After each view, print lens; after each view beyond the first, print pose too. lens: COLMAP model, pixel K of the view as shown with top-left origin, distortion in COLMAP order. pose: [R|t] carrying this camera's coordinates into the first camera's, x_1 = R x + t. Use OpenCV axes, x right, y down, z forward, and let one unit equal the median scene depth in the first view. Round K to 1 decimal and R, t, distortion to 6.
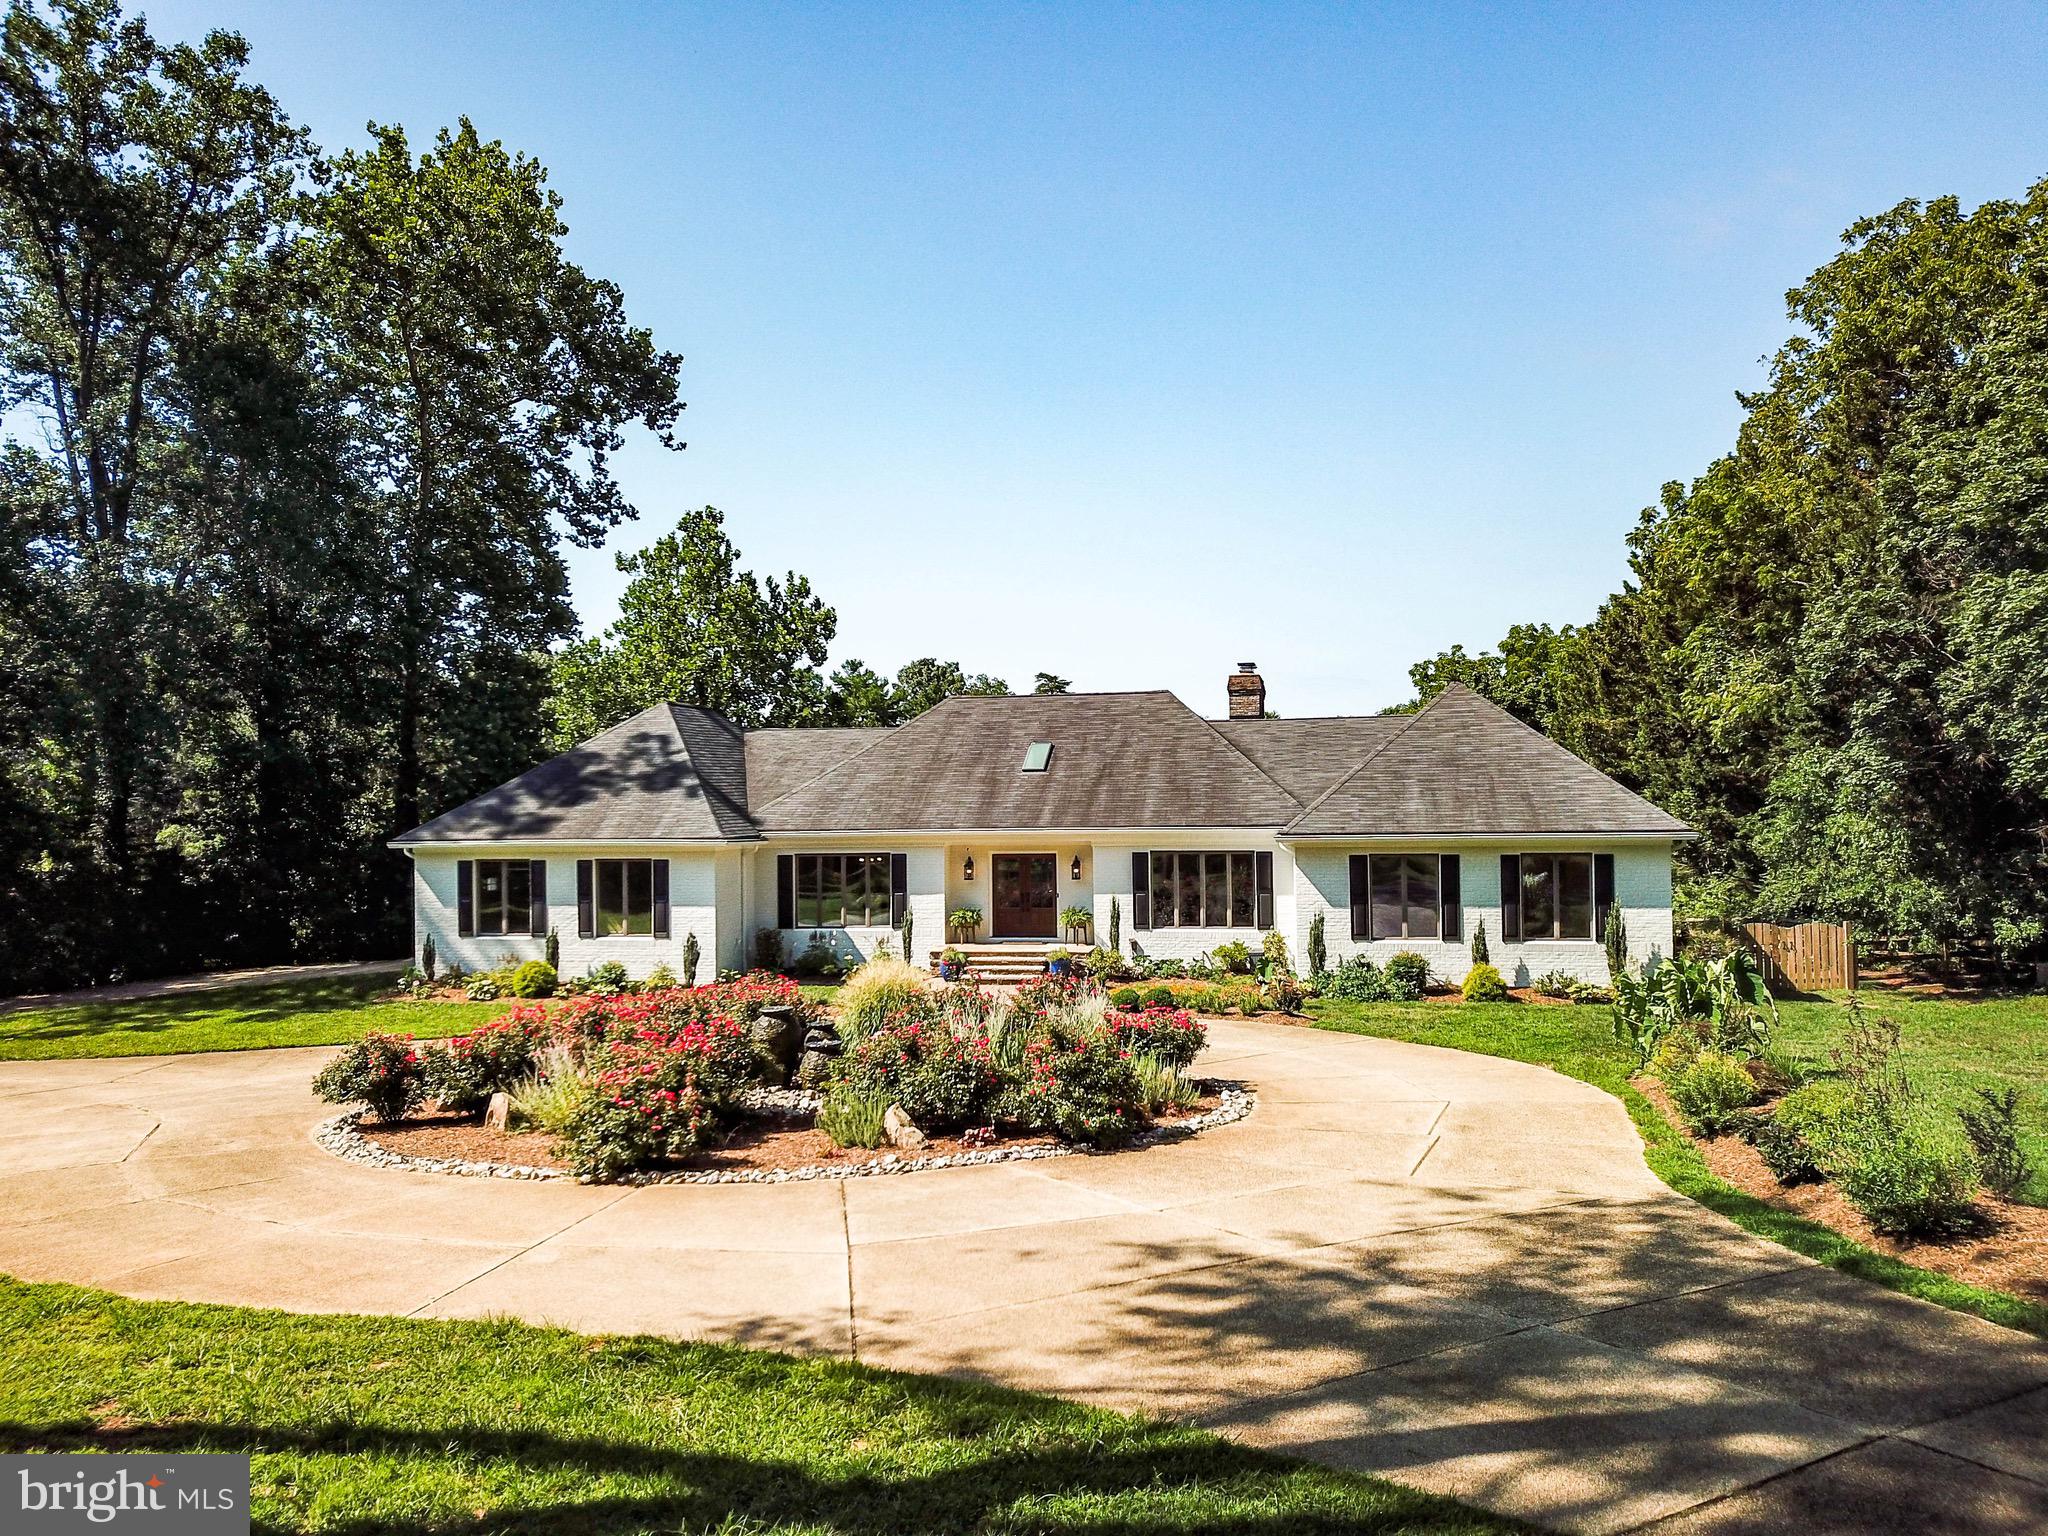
lens RADIAL K [[1589.8, 0, 1023.0], [0, 1589.8, 774.0], [0, 0, 1]] dist [0.003272, 0.010730]
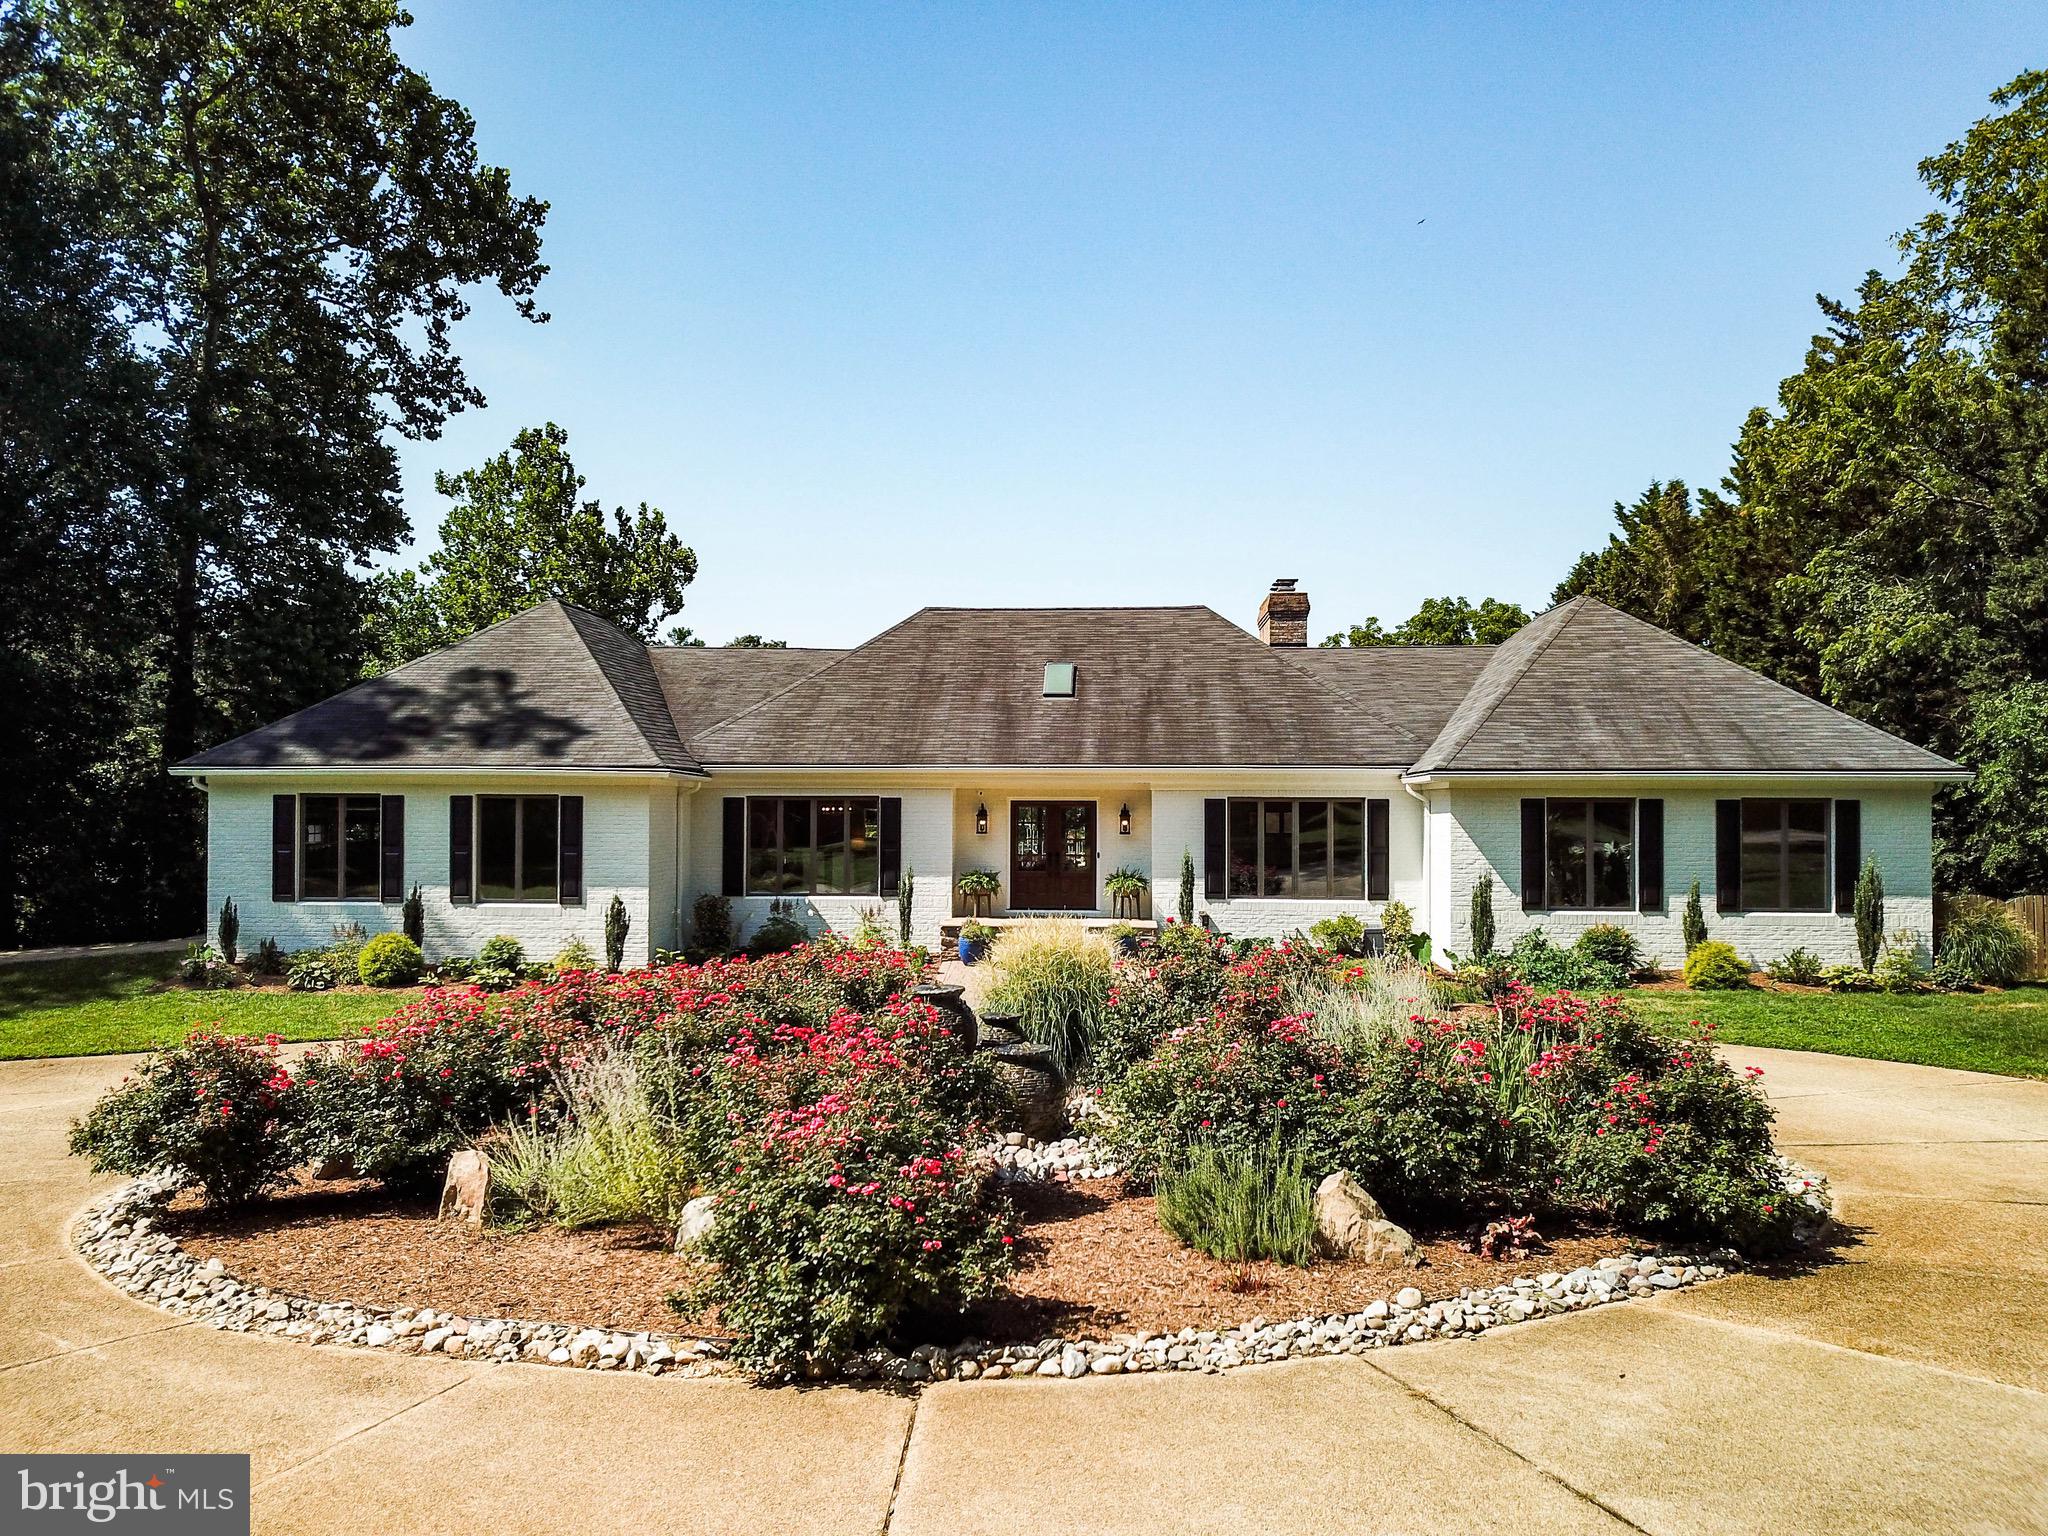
lens RADIAL K [[1589.8, 0, 1024.2], [0, 1589.8, 771.2], [0, 0, 1]] dist [0.003272, 0.010730]
pose [[0.990787, 0.018902, 0.134102, -0.117196], [-0.018306, 0.999816, -0.005680, 0.041218], [-0.134185, 0.003173, 0.990951, 0.247086]]
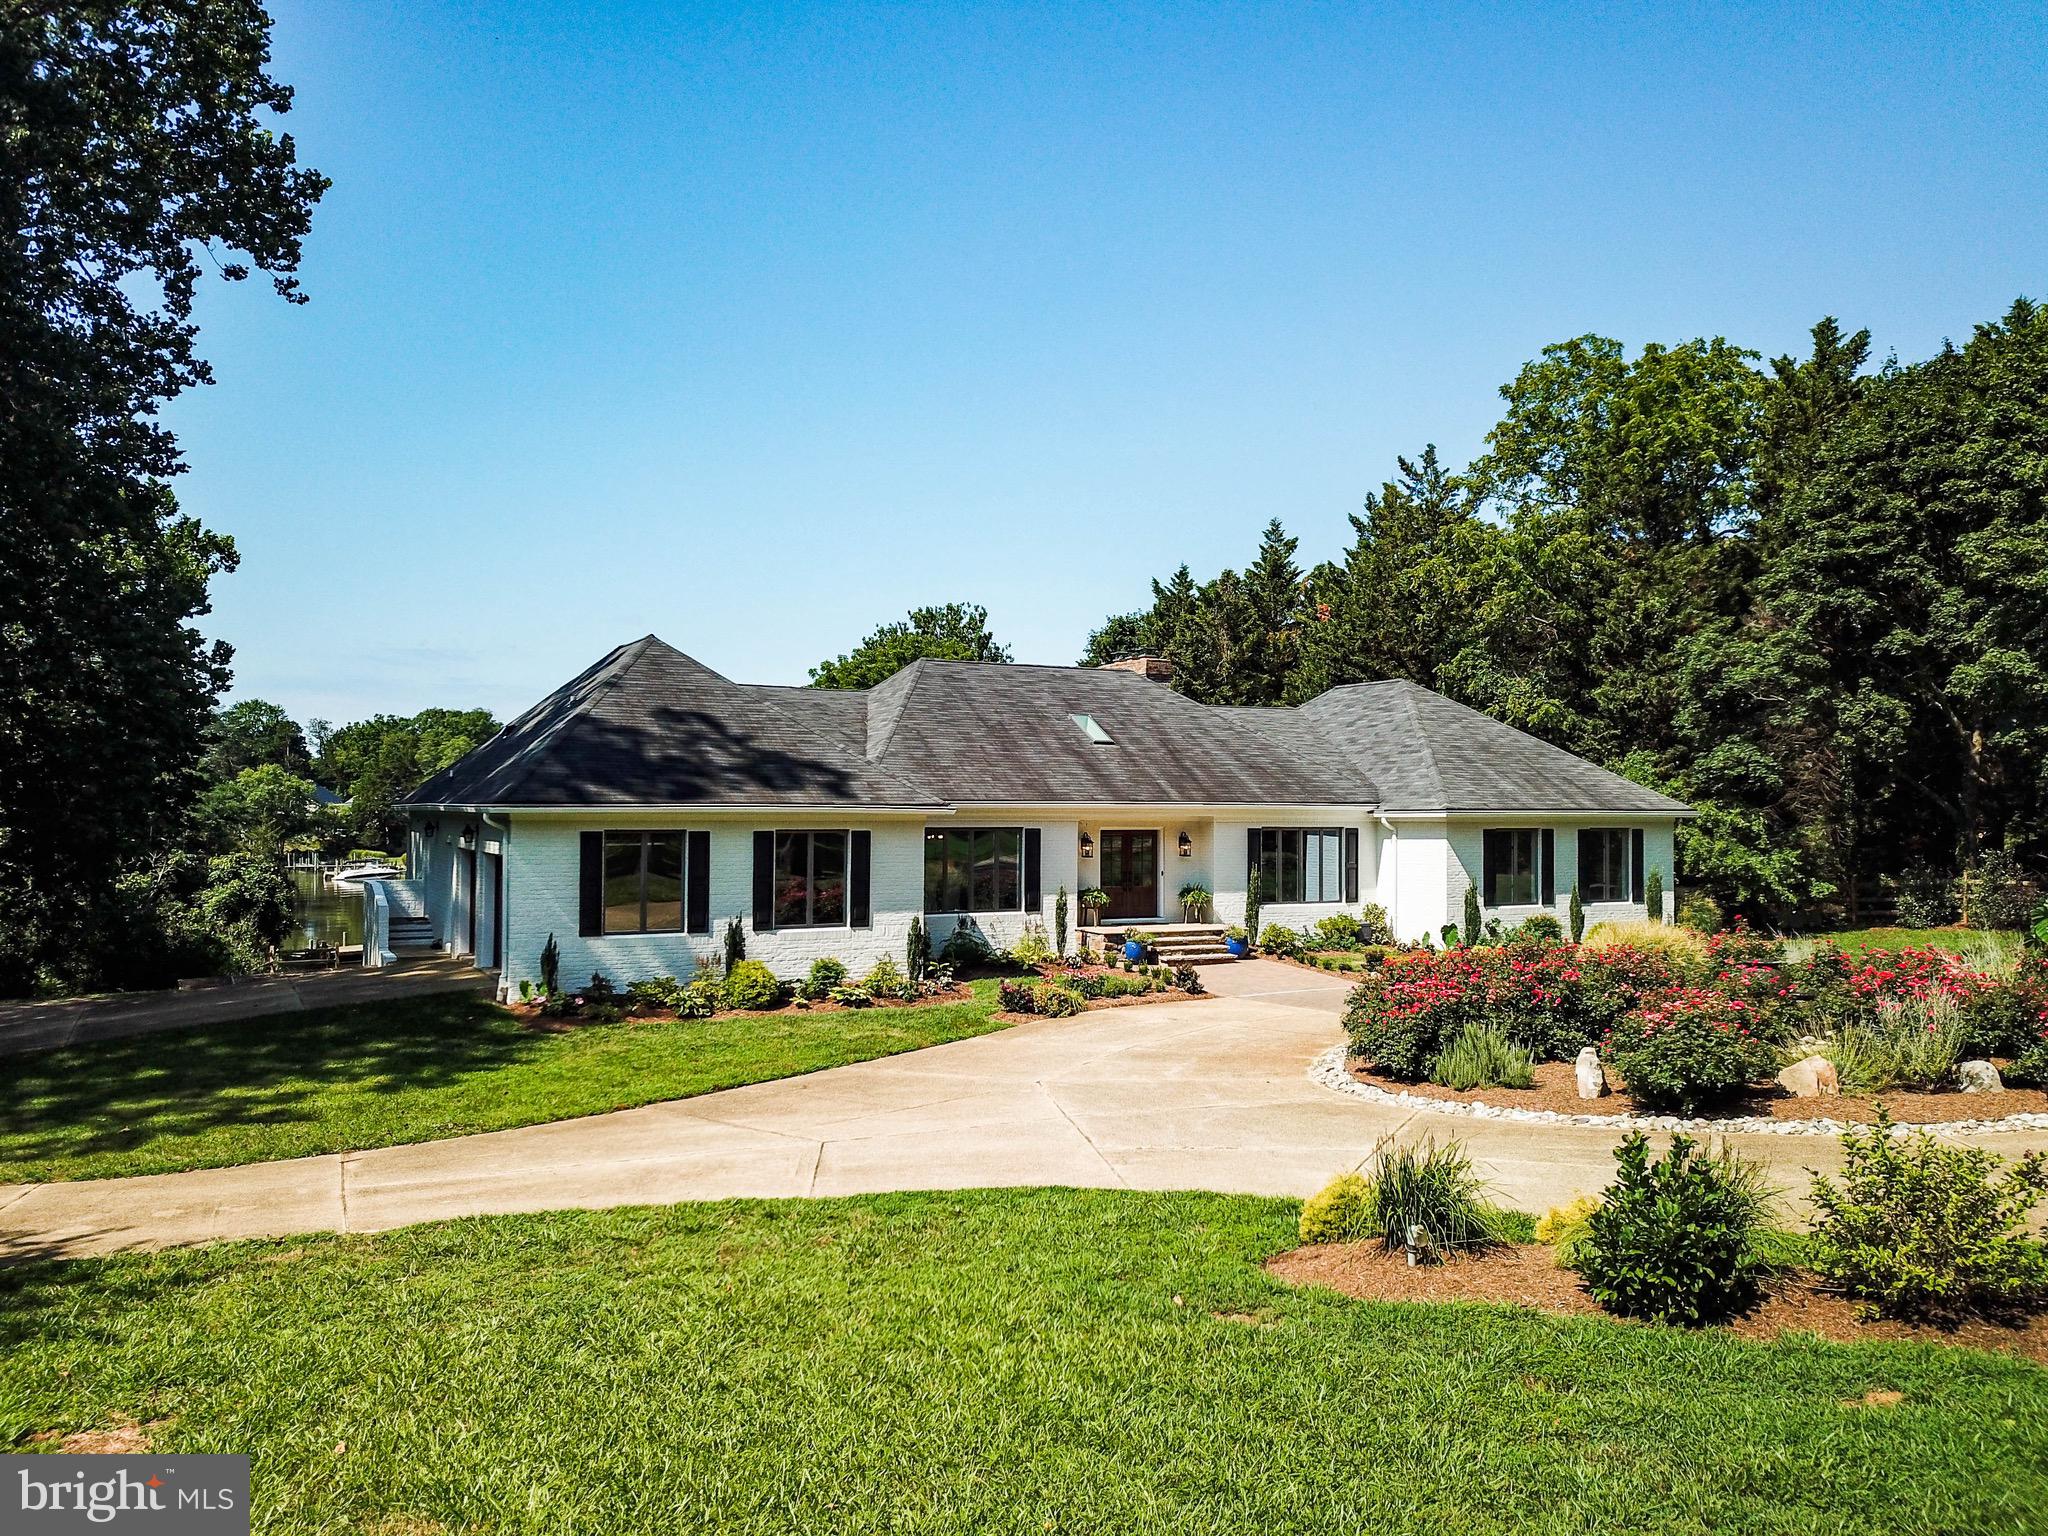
lens RADIAL K [[1589.8, 0, 1040.0], [0, 1589.8, 776.6], [0, 0, 1]] dist [0.003272, 0.010730]
pose [[0.771150, 0.030048, 0.635944, -0.647179], [-0.024141, 0.999547, -0.017955, 0.037281], [-0.636196, -0.001506, 0.771526, 0.309308]]
